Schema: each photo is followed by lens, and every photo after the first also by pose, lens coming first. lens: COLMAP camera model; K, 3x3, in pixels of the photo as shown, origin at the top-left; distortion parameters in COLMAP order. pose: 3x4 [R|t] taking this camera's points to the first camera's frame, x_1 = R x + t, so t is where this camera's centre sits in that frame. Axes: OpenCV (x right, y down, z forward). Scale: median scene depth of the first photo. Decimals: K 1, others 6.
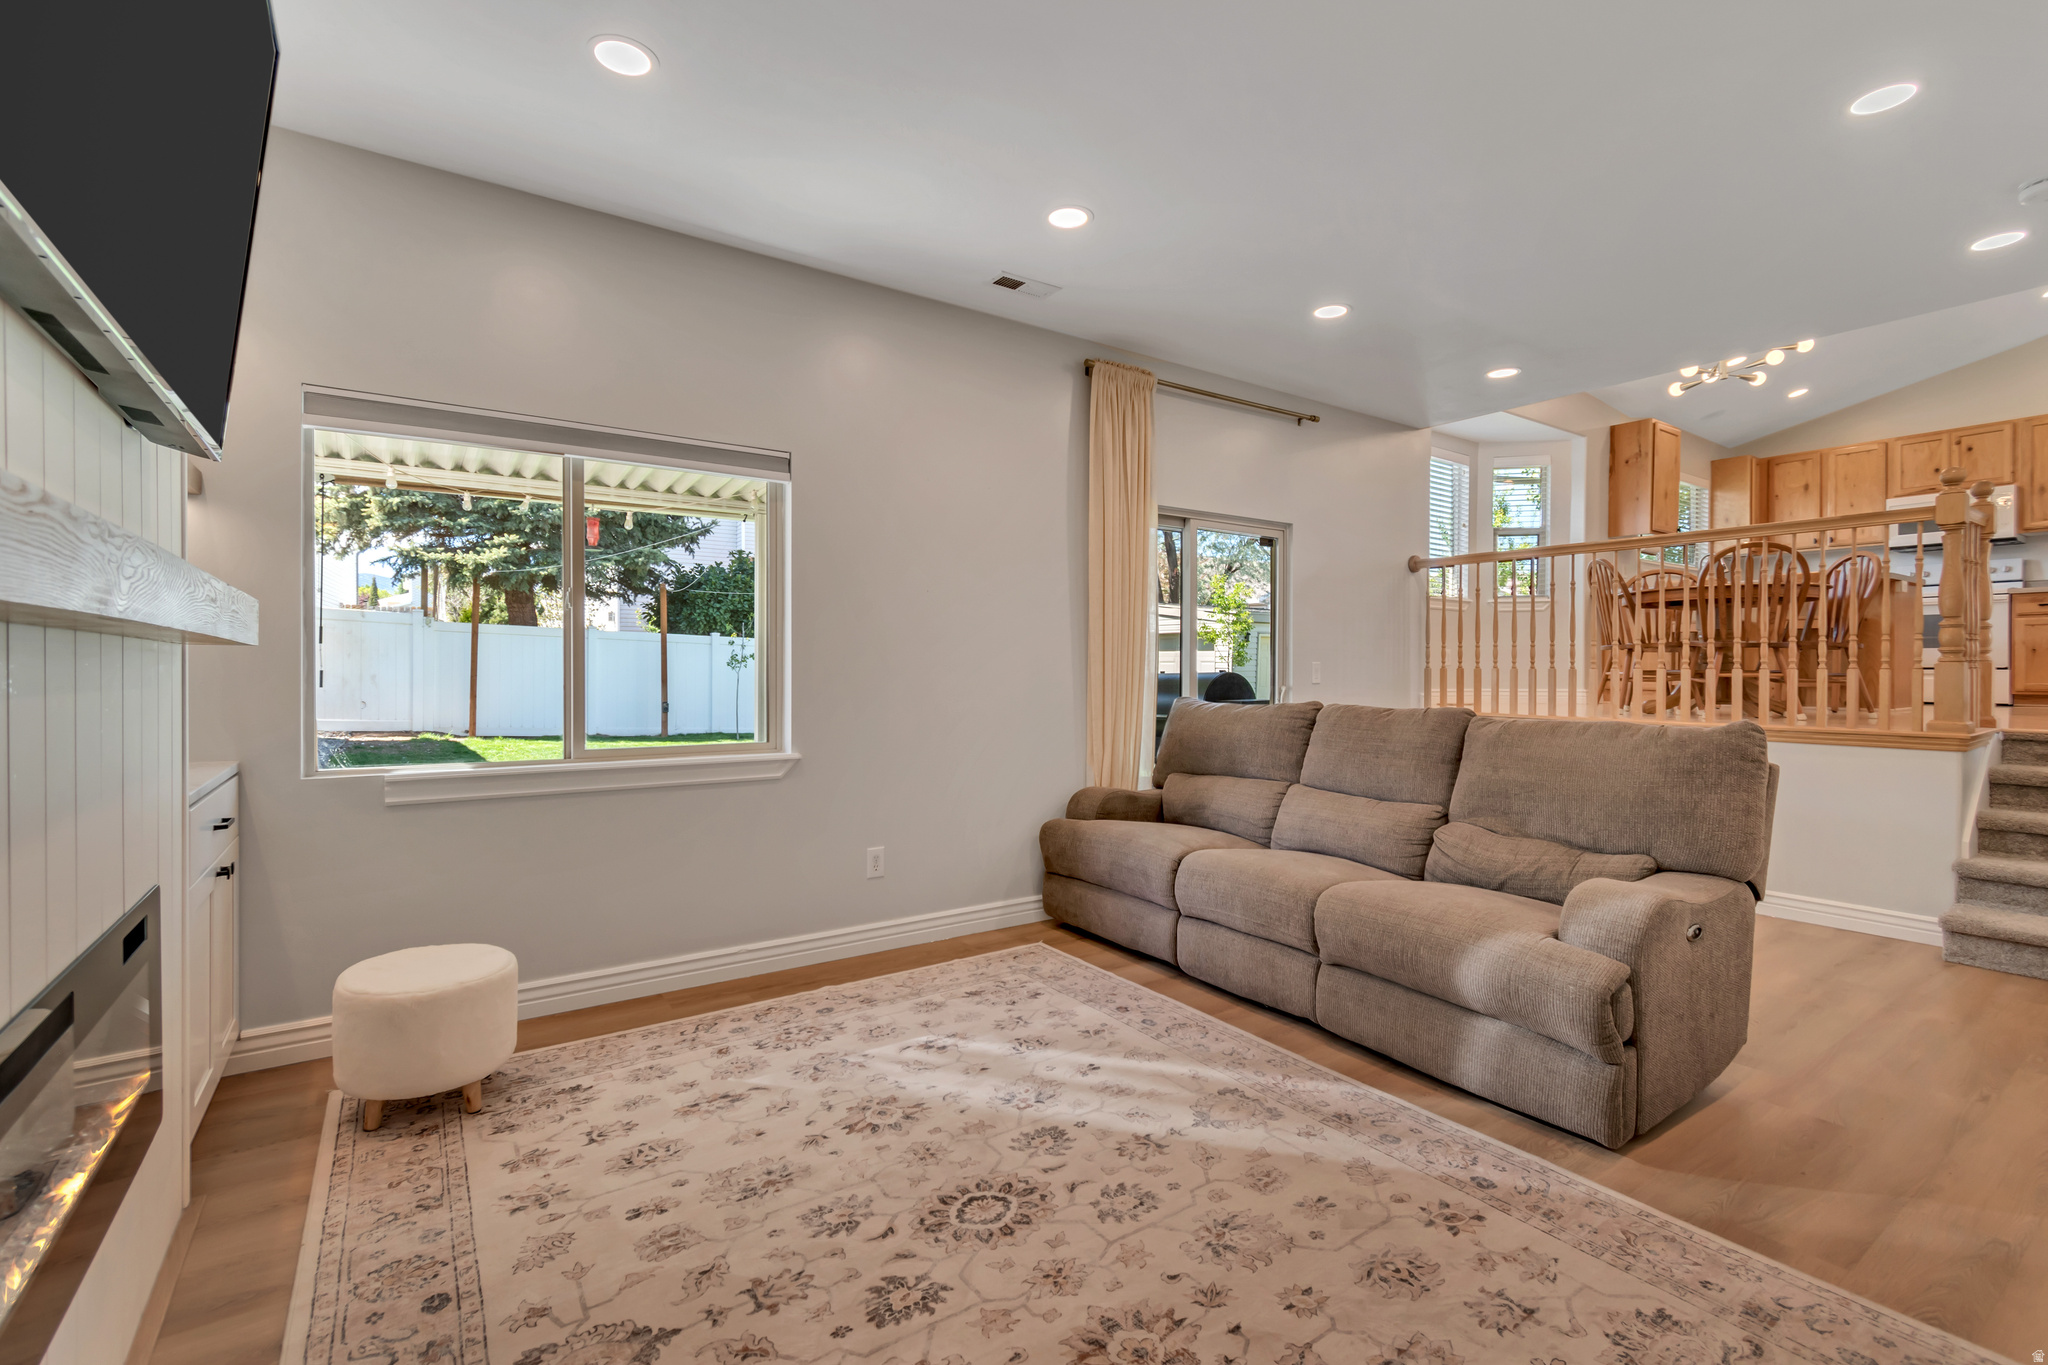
lens RADIAL K [[912.6, 0, 1029.5], [0, 912.6, 670.3], [0, 0, 1]] dist [0.007679, -0.002590]
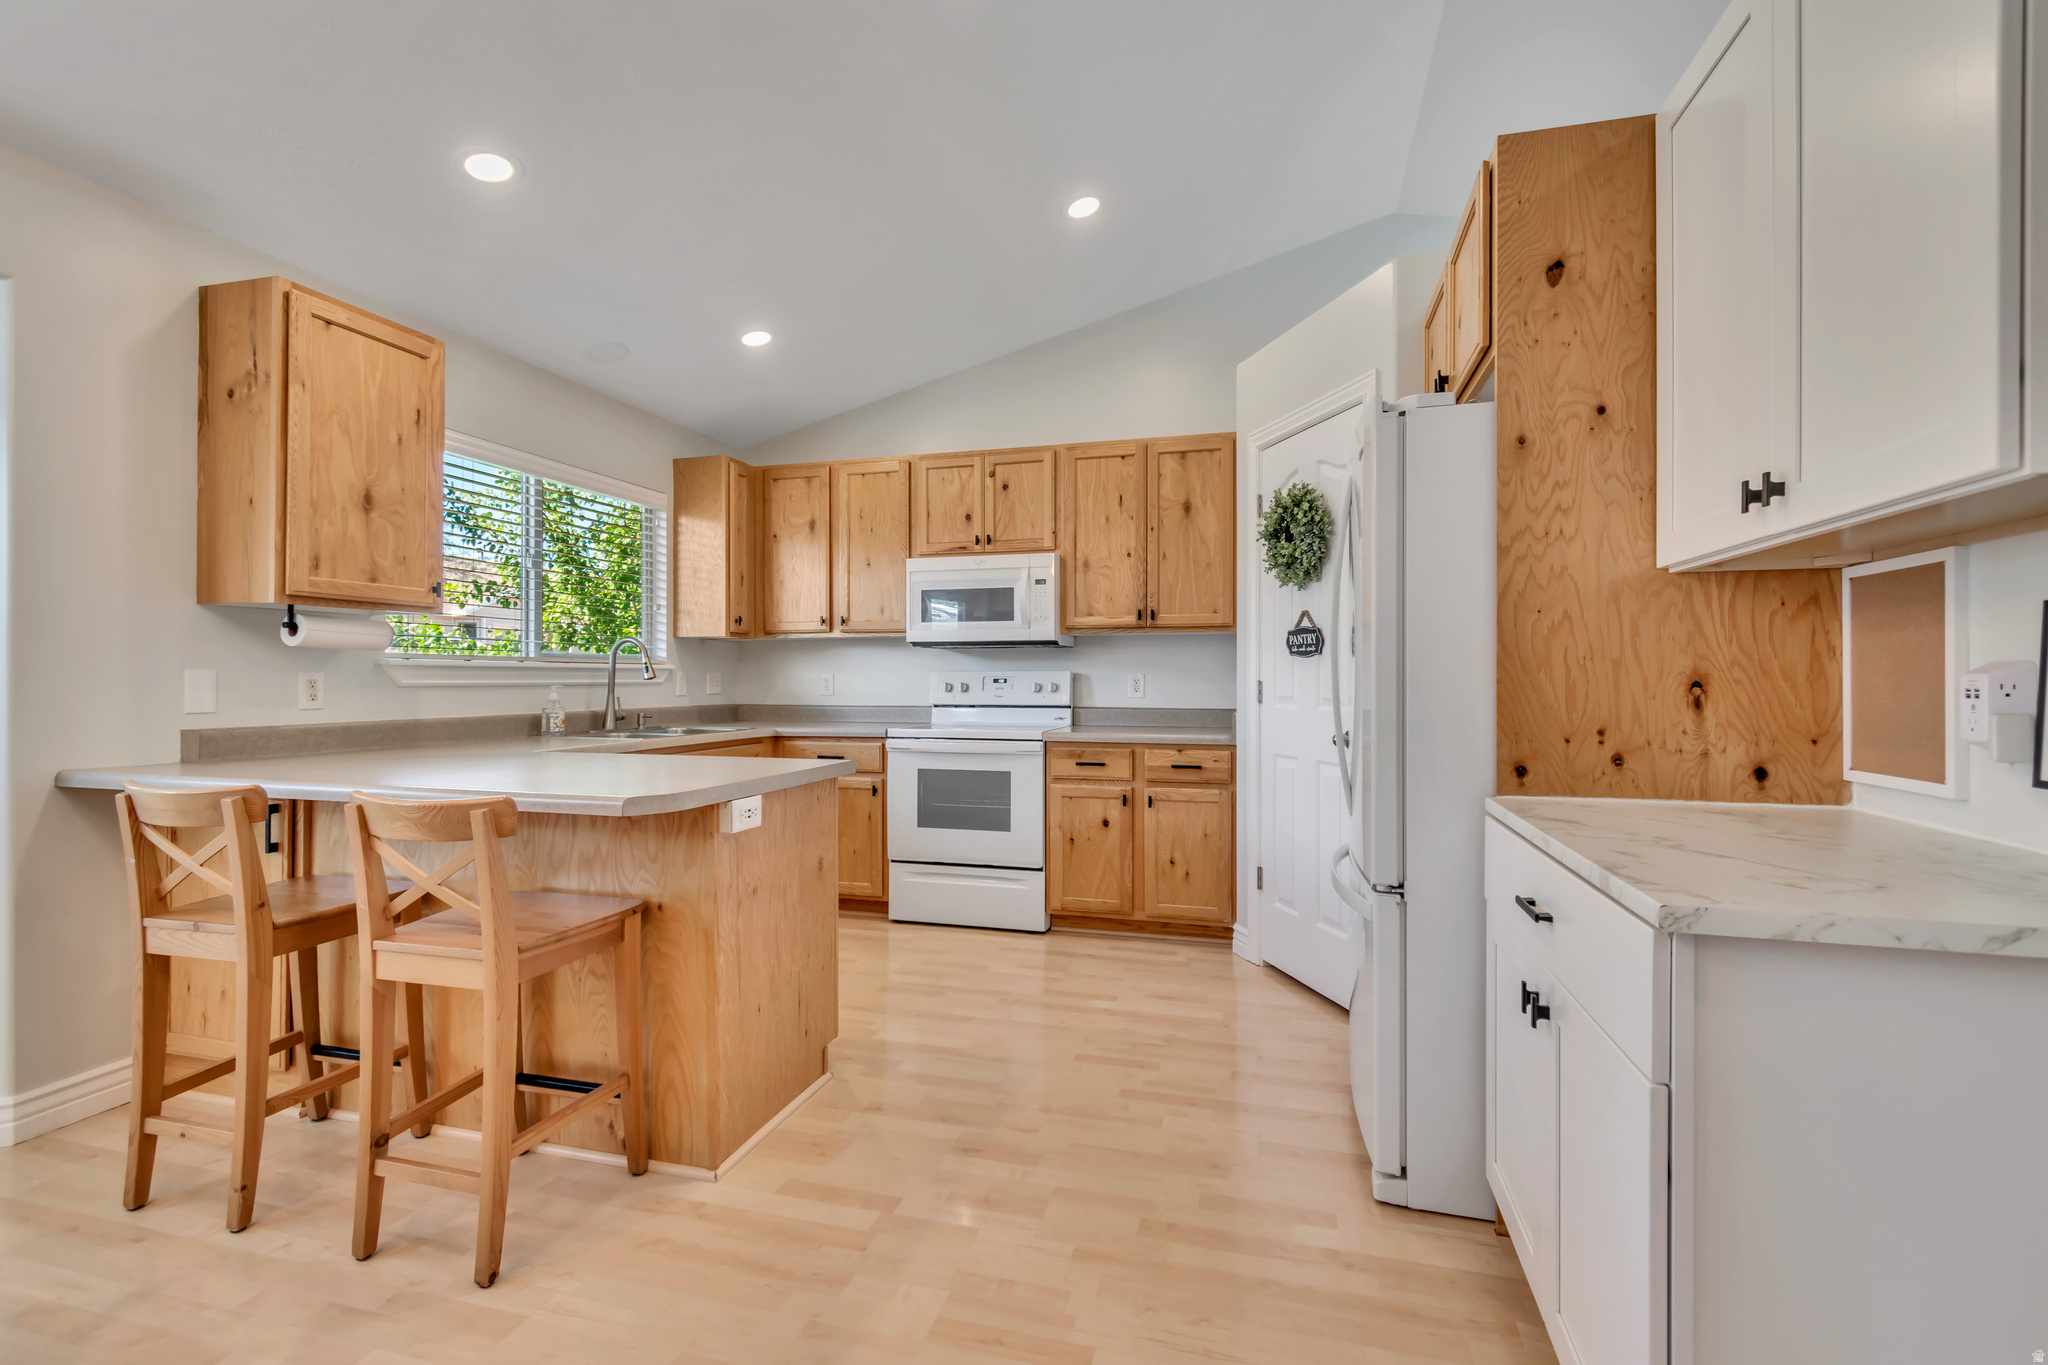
lens RADIAL K [[912.6, 0, 1031.6], [0, 912.6, 672.6], [0, 0, 1]] dist [0.007679, -0.002590]
pose [[0.775303, 0.001084, 0.631588, 0.666889], [0.001657, 0.999992, -0.003751, -0.118787], [-0.631587, 0.003955, 0.775295, 0.533198]]
